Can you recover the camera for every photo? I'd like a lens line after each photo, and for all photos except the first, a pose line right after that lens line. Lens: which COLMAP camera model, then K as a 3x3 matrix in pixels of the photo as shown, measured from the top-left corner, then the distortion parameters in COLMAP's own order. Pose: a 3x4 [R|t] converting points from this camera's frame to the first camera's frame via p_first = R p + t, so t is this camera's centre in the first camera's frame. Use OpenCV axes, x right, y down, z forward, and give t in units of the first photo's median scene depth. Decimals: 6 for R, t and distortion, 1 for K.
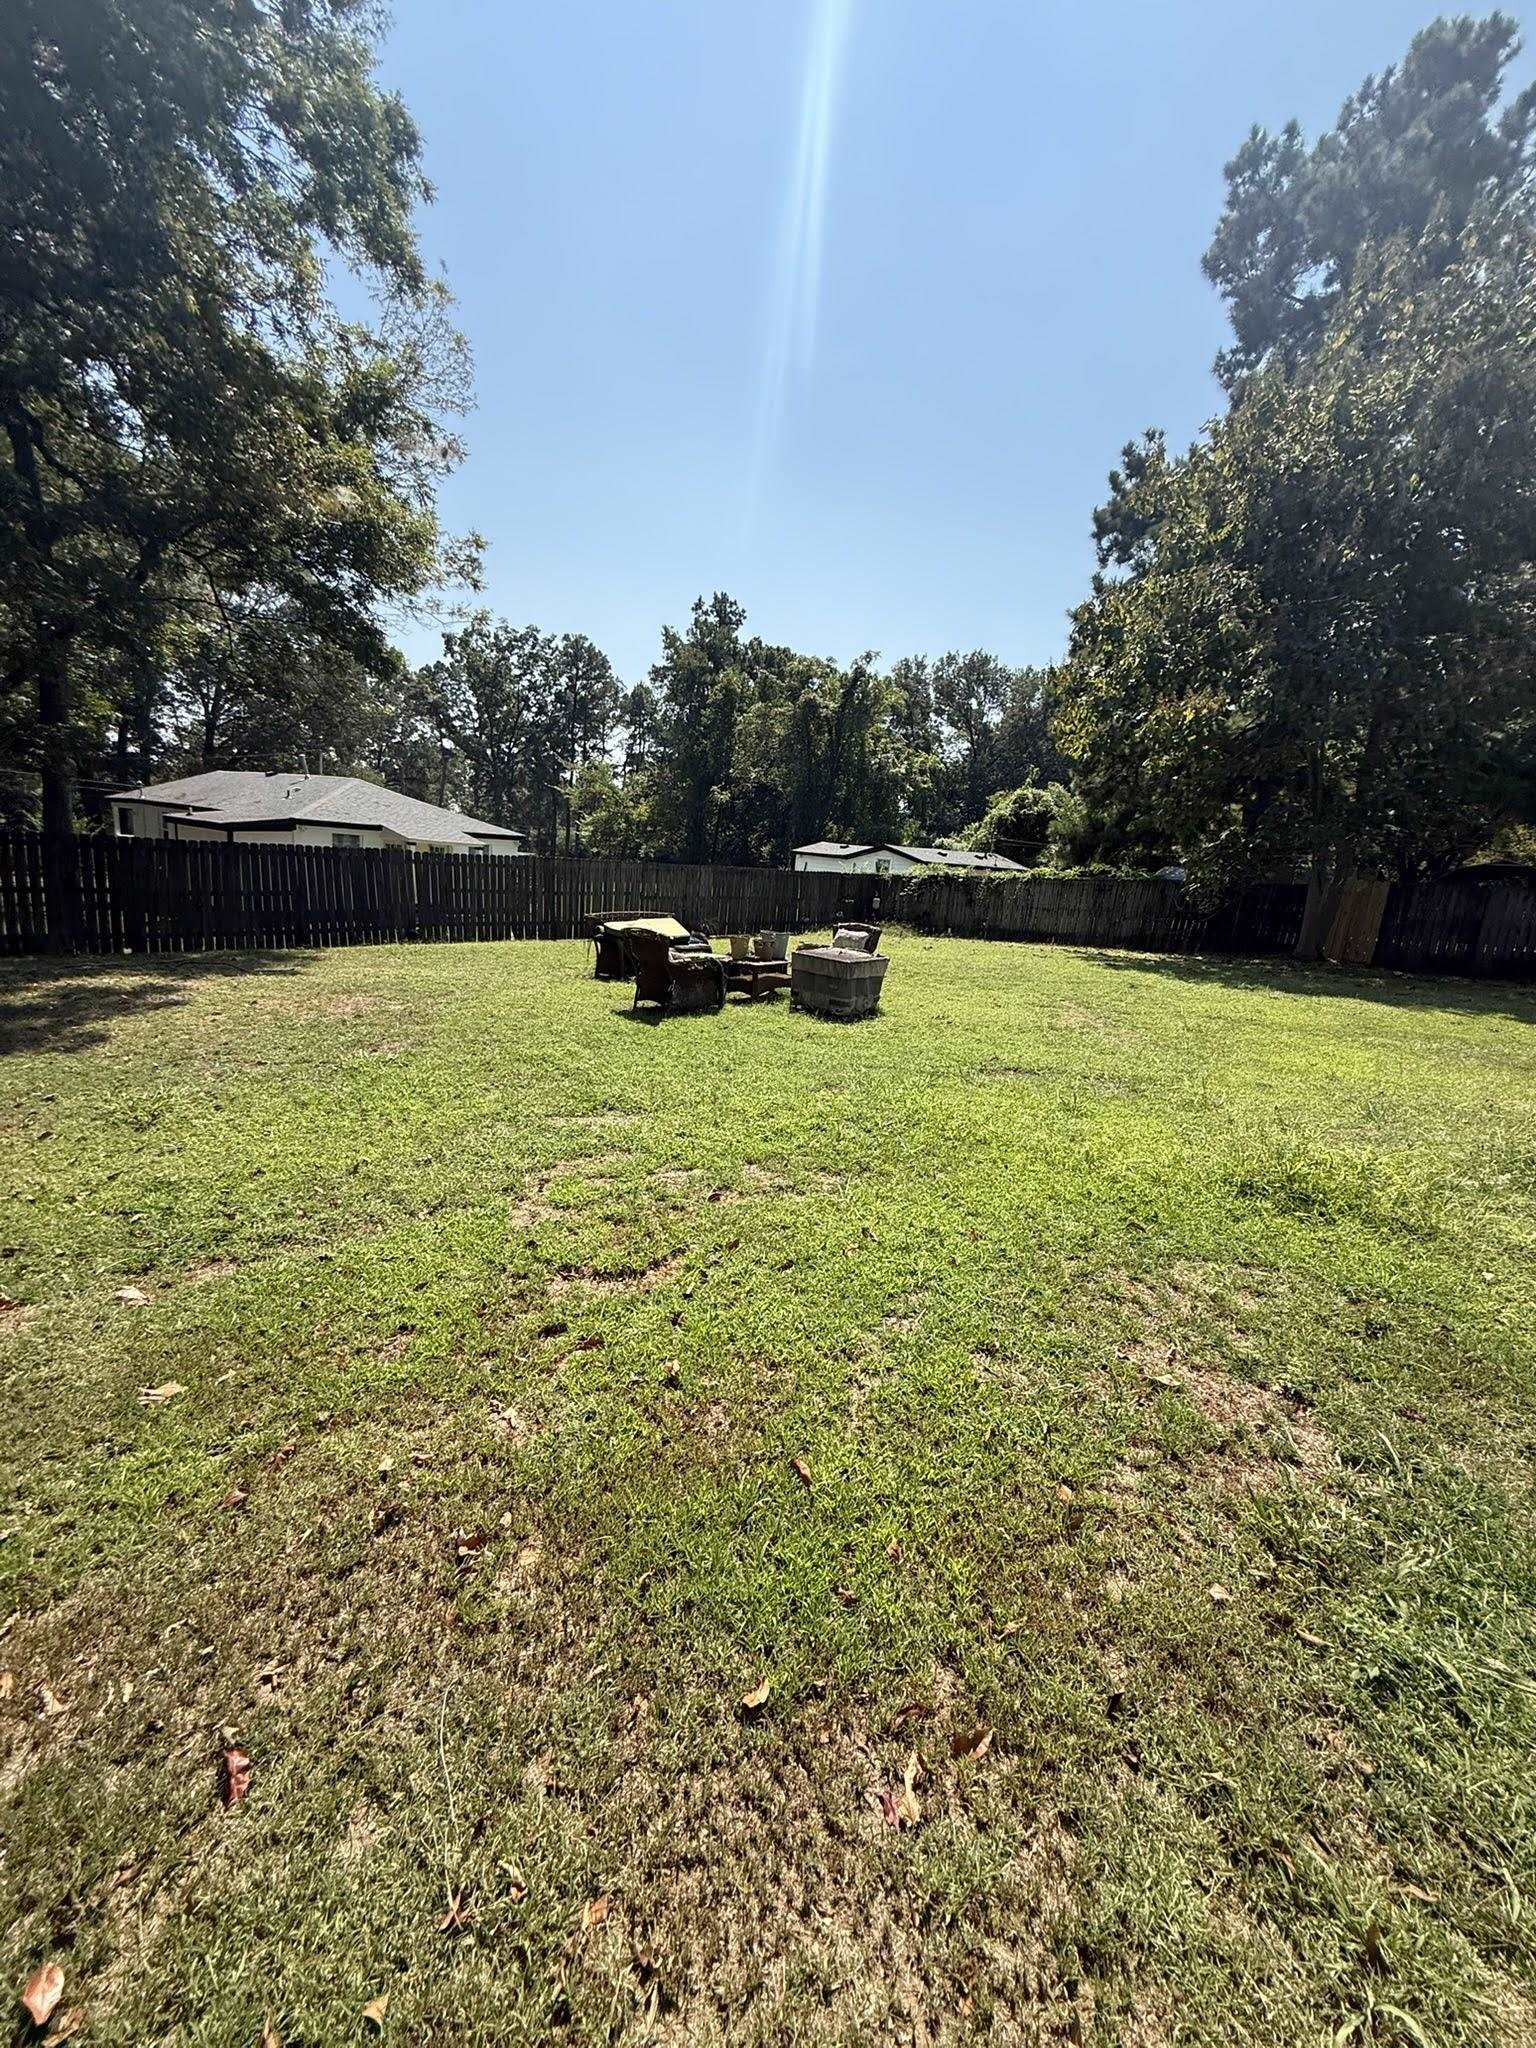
lens RADIAL K [[821.3, 0, 768.4], [0, 821.3, 1019.8], [0, 0, 1]] dist [-0.003517, 0.001077]
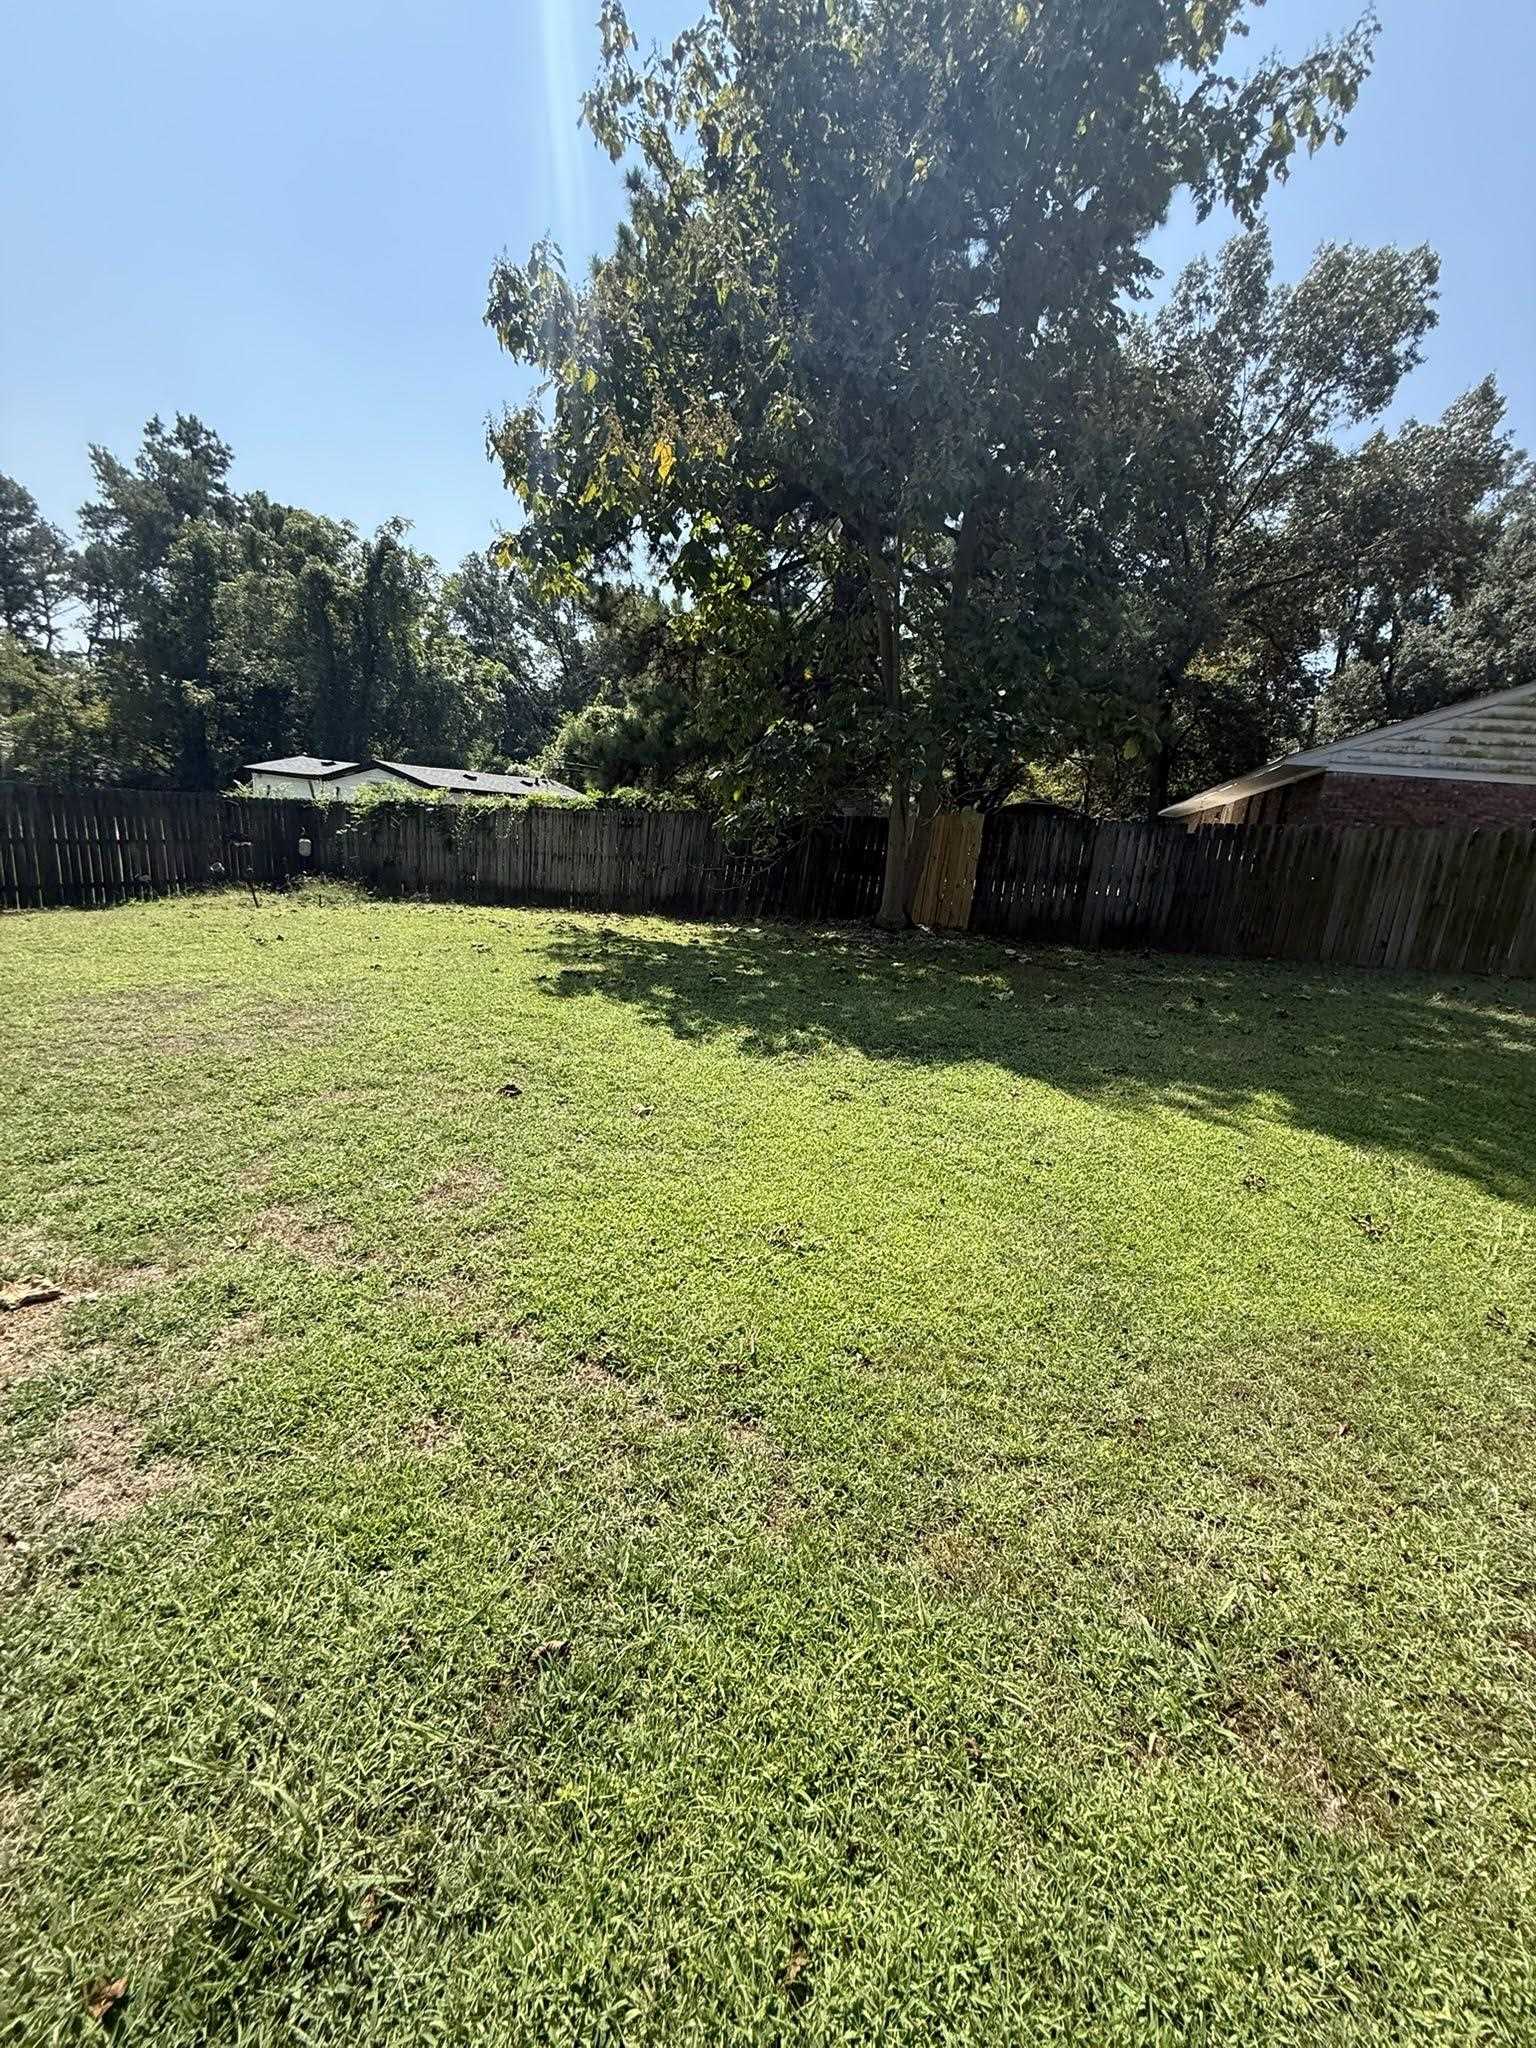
lens RADIAL K [[821.3, 0, 766.2], [0, 821.3, 1025.2], [0, 0, 1]] dist [-0.003517, 0.001077]
pose [[0.906053, -0.097907, 0.411682, 0.068568], [0.064274, 0.993419, 0.094800, -0.016718], [-0.418255, -0.059433, 0.906383, 0.106181]]
